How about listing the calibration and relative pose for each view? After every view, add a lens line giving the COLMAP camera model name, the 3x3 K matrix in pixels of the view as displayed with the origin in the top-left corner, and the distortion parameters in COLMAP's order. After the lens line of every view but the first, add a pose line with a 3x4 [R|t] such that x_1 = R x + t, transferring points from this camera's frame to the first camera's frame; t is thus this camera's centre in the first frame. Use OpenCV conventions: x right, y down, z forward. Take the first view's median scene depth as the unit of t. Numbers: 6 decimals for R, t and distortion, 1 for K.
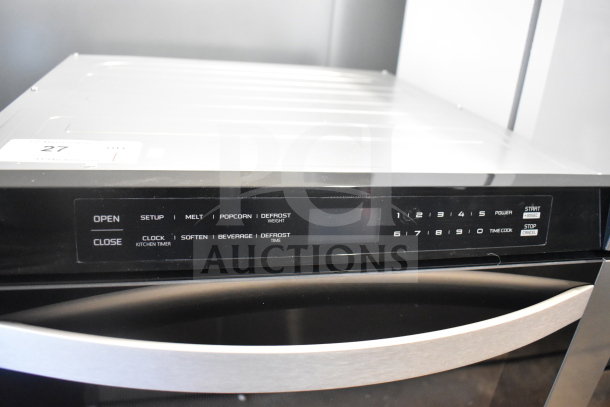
lens RADIAL K [[530.6, 0, 305.4], [0, 530.6, 204.3], [0, 0, 1]] dist [-0.080523, 0.008441]
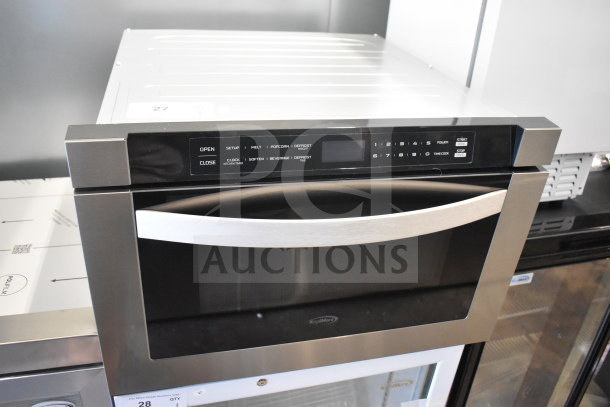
lens RADIAL K [[530.6, 0, 306.5], [0, 530.6, 205.2], [0, 0, 1]] dist [-0.080523, 0.008441]
pose [[0.999723, -0.023288, -0.003354, -0.037181], [0.023508, 0.994603, 0.101056, 0.034630], [0.000983, -0.101107, 0.994875, -0.622366]]
